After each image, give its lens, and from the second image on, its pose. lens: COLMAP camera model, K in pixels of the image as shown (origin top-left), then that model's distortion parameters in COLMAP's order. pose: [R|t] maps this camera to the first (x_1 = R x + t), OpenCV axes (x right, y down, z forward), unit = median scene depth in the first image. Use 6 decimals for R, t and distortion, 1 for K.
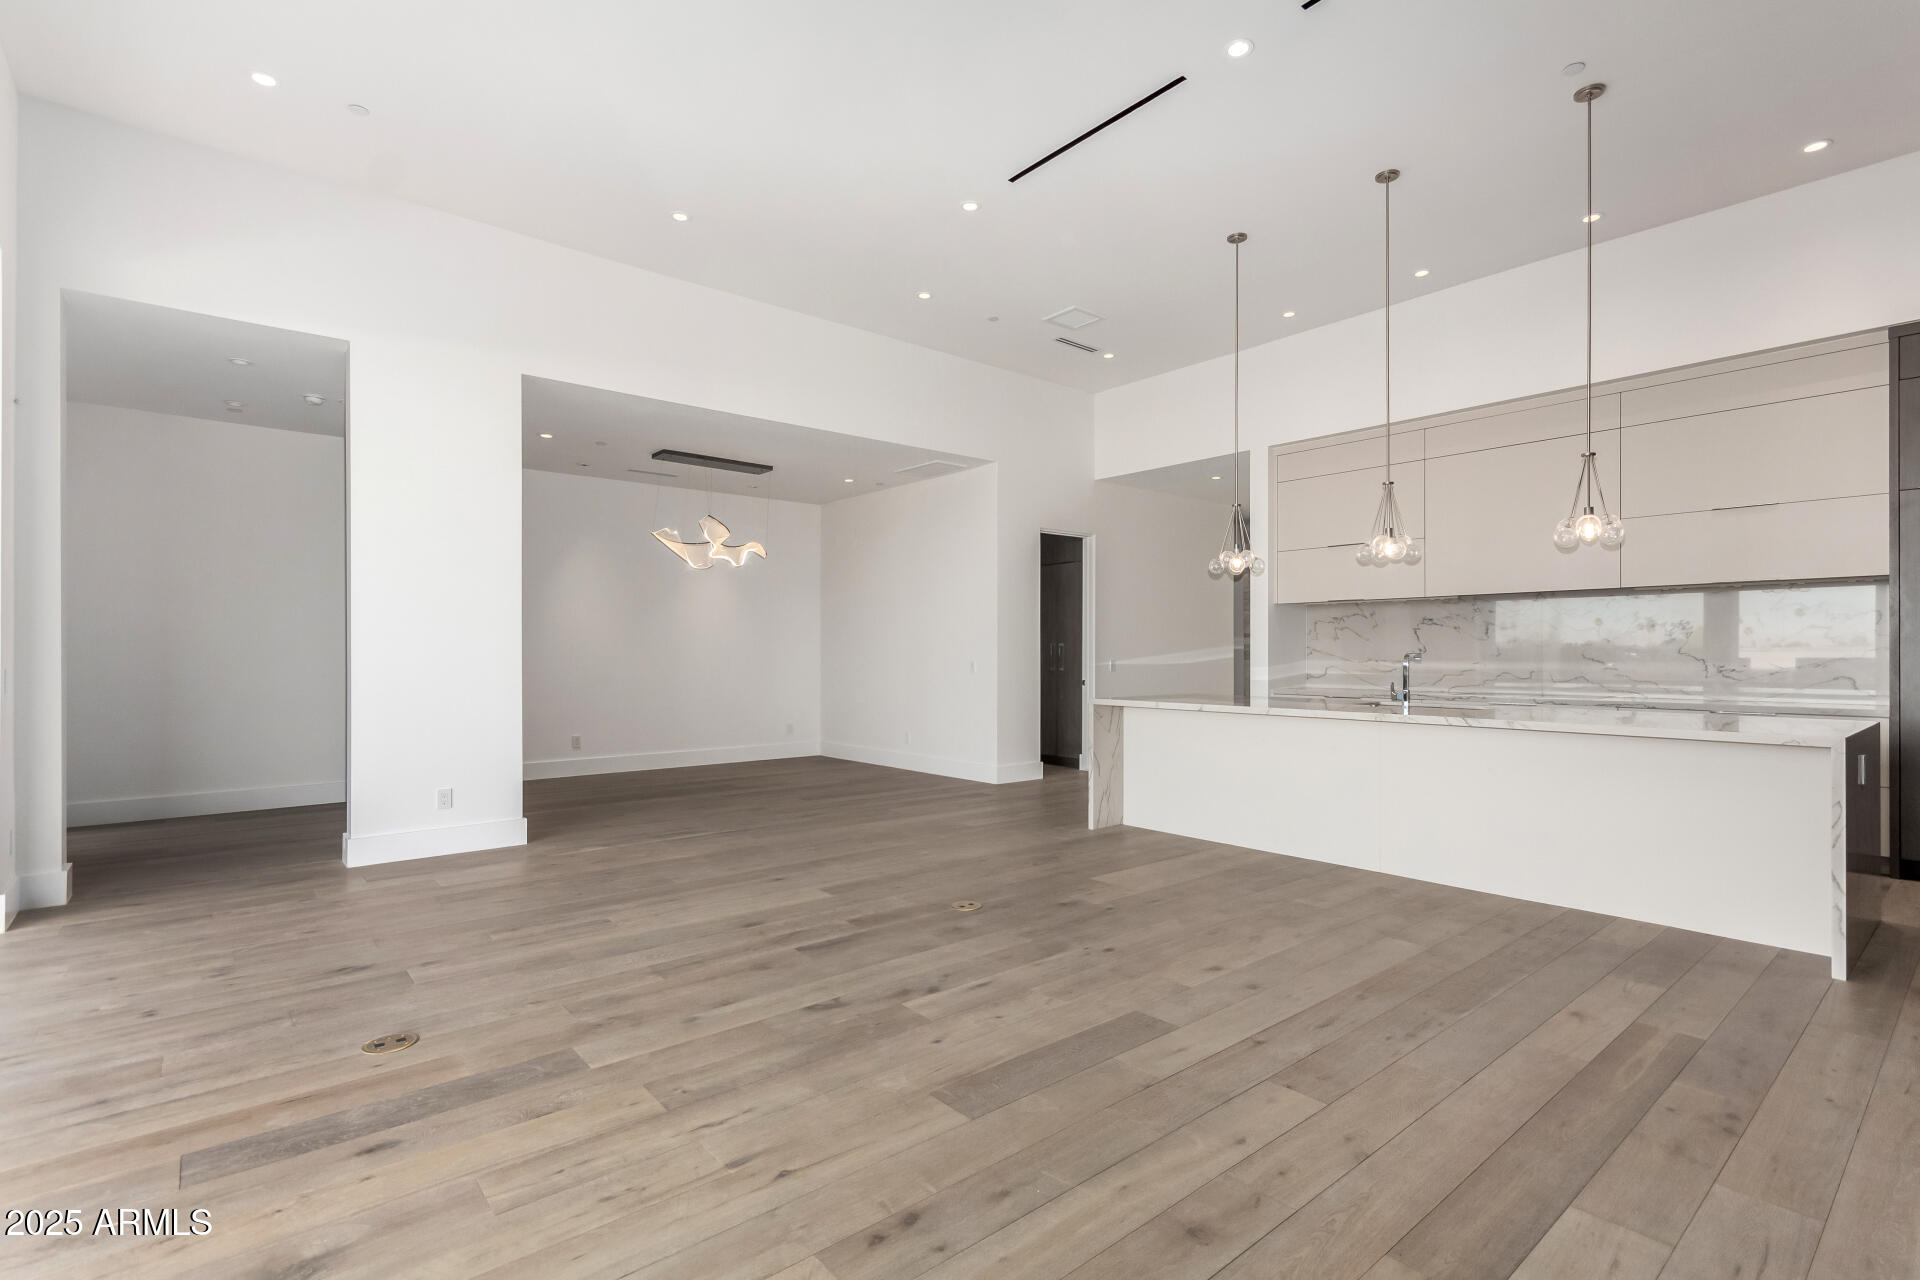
lens RADIAL K [[894.0, 0, 963.4], [0, 894.0, 644.6], [0, 0, 1]] dist [0.000503, 0.000115]
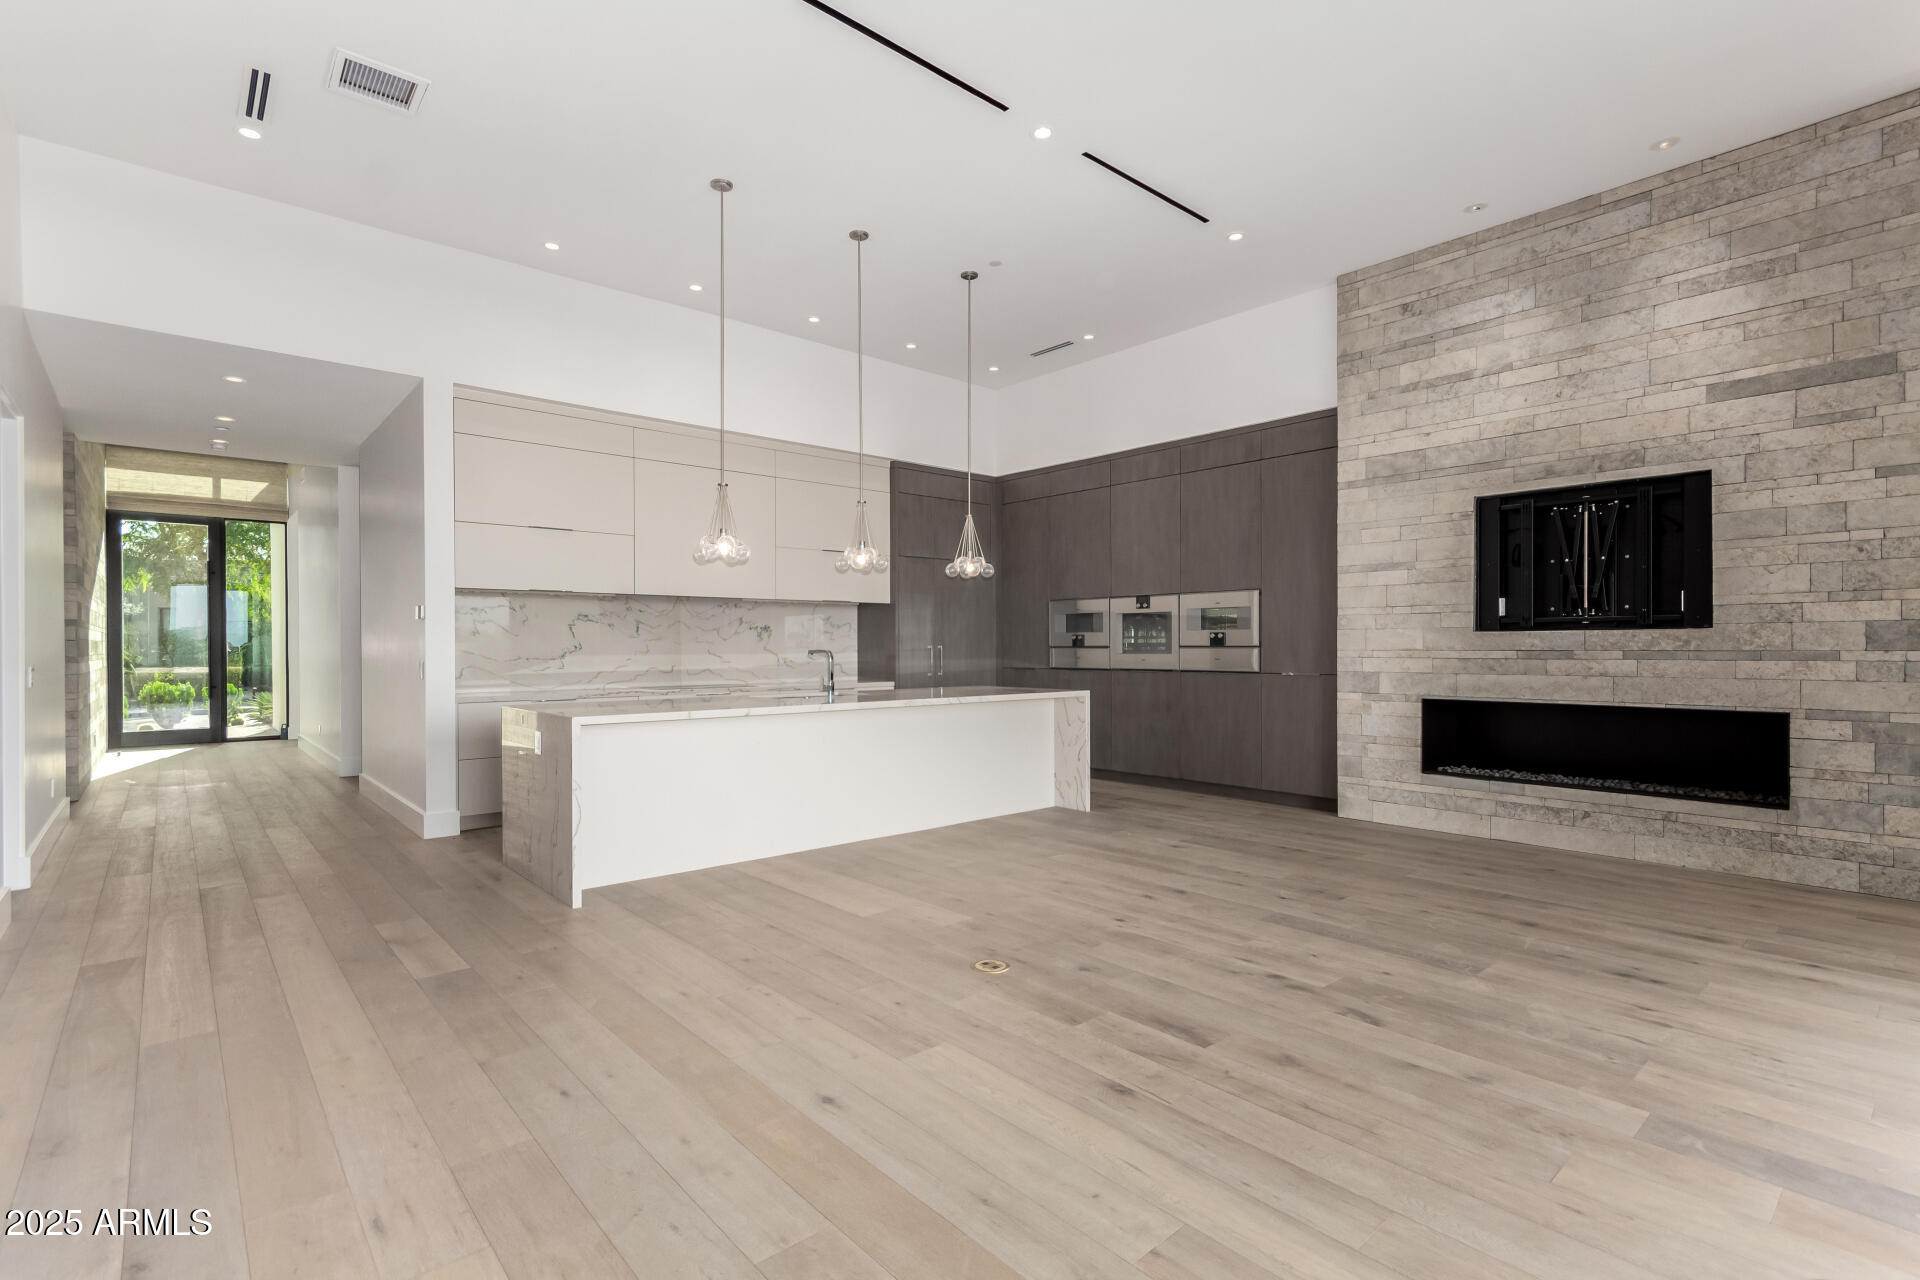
lens RADIAL K [[897.4, 0, 960.0], [0, 897.4, 640.0], [0, 0, 1]] dist [0.014494, 0.000197]
pose [[-0.025619, 0.007693, 0.999642, -0.870227], [-0.005734, 0.999953, -0.007842, 0.007202], [-0.999655, -0.005933, -0.025574, 1.138909]]
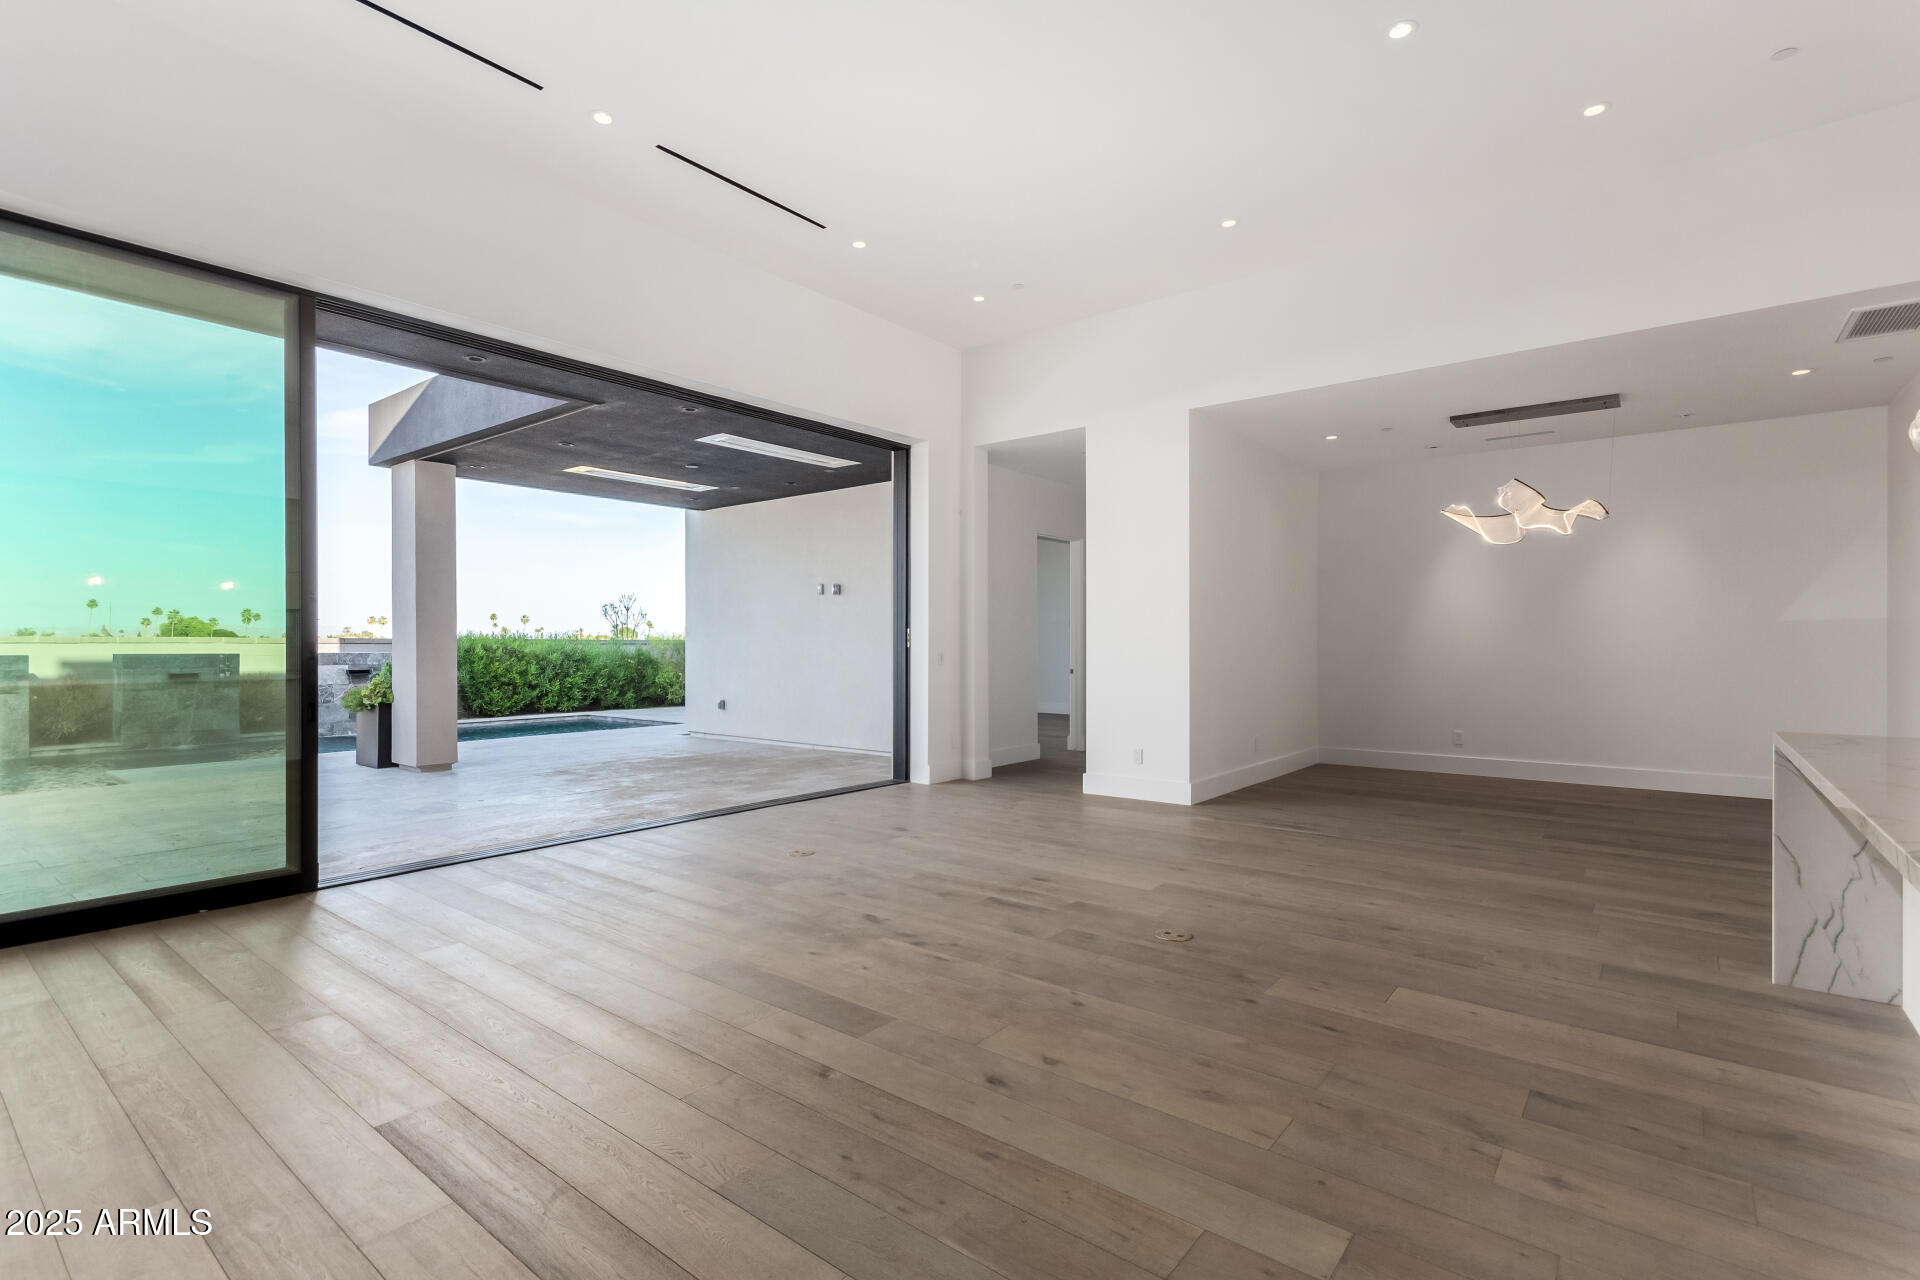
lens RADIAL K [[894.0, 0, 963.4], [0, 894.0, 644.6], [0, 0, 1]] dist [0.000503, 0.000115]
pose [[0.196536, 0.000470, -0.980496, 0.885193], [0.010037, 0.999947, 0.002492, 0.005652], [0.980445, -0.010331, 0.196521, 0.684910]]
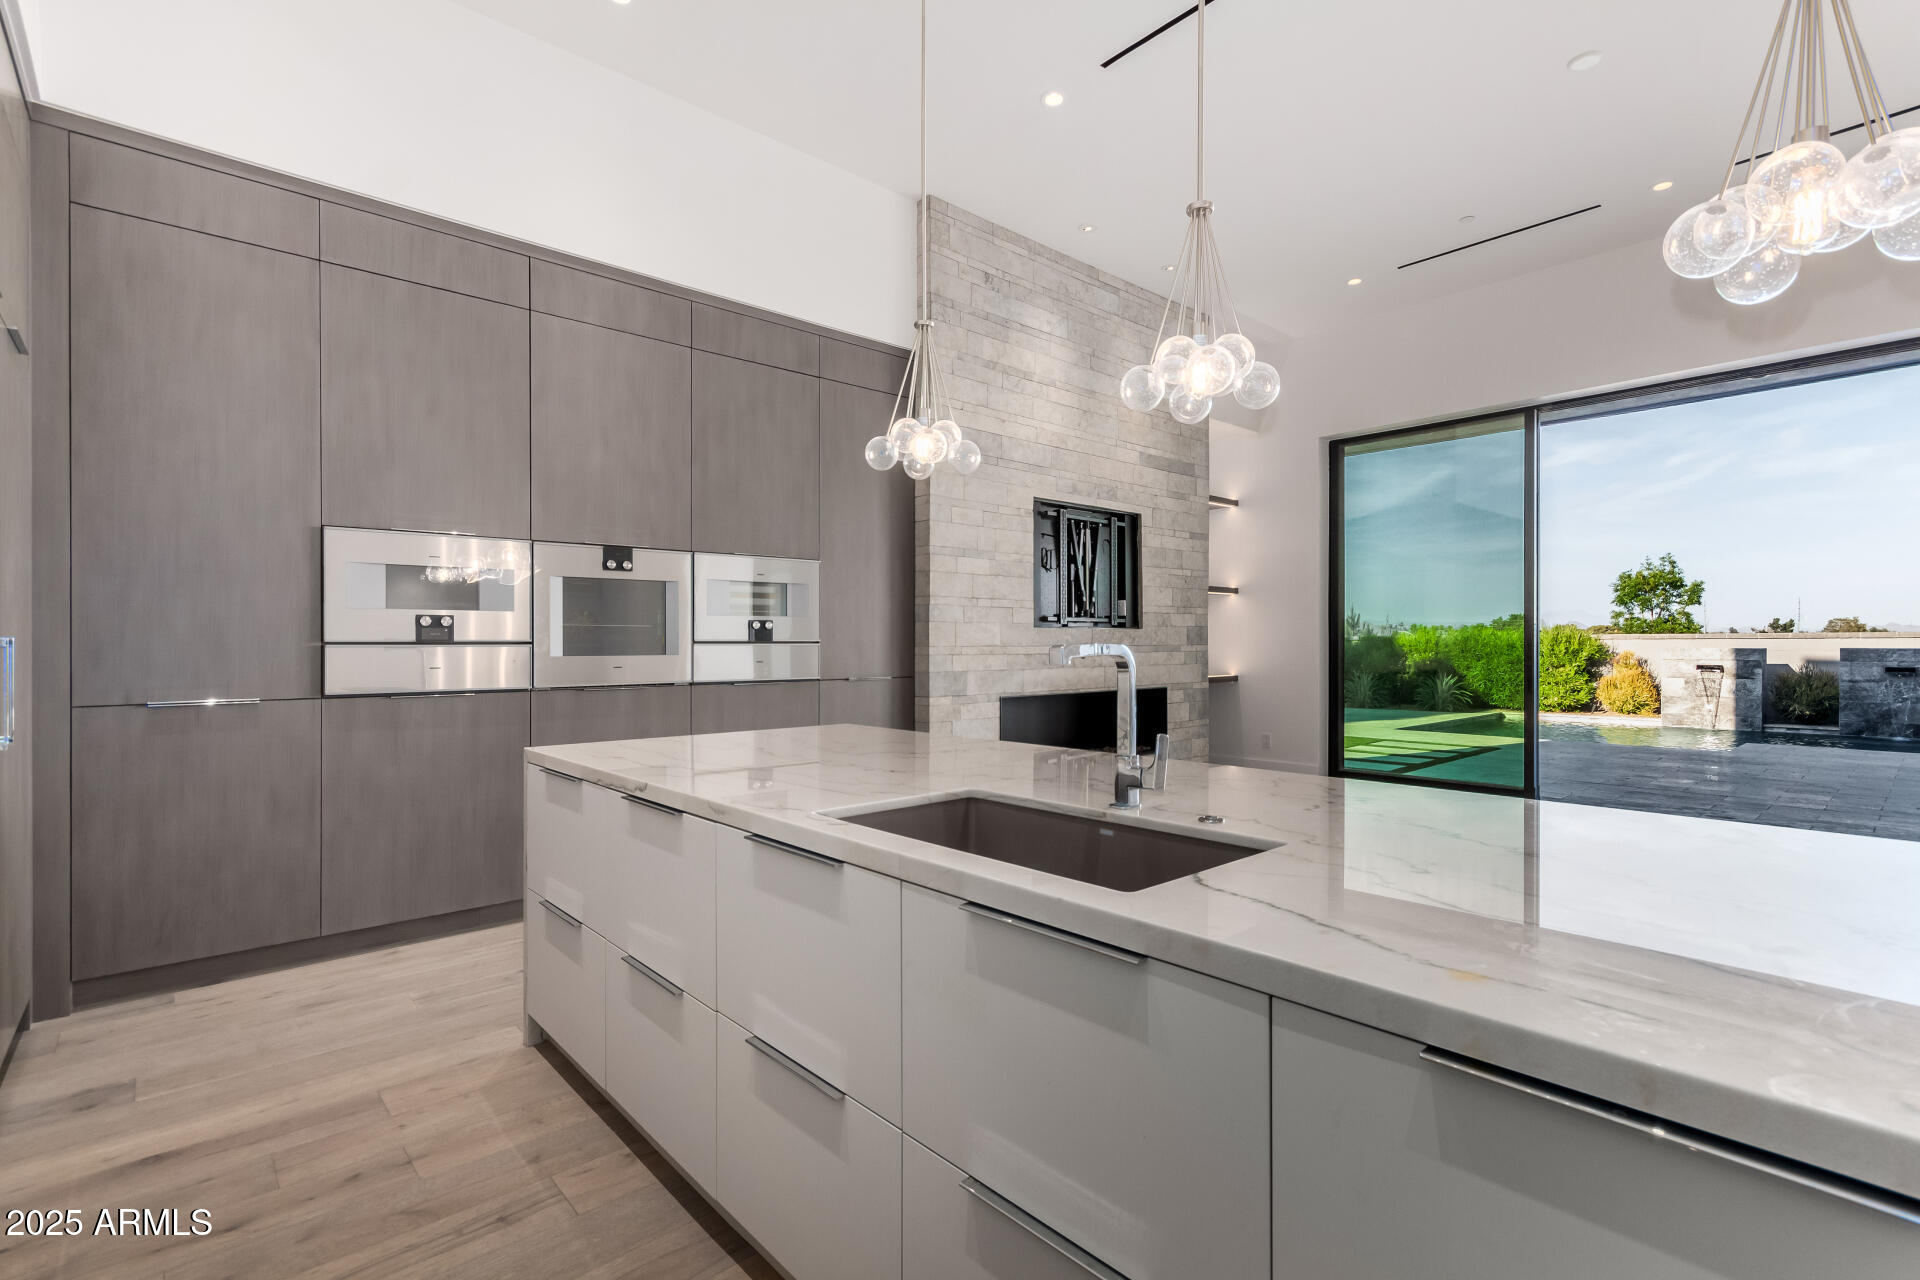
lens RADIAL K [[894.0, 0, 963.4], [0, 894.0, 644.6], [0, 0, 1]] dist [0.000503, 0.000115]
pose [[-0.999361, 0.003892, -0.035527, 0.752706], [0.004160, 0.999963, -0.007465, 0.015932], [0.035497, -0.007608, -0.999341, 1.757880]]
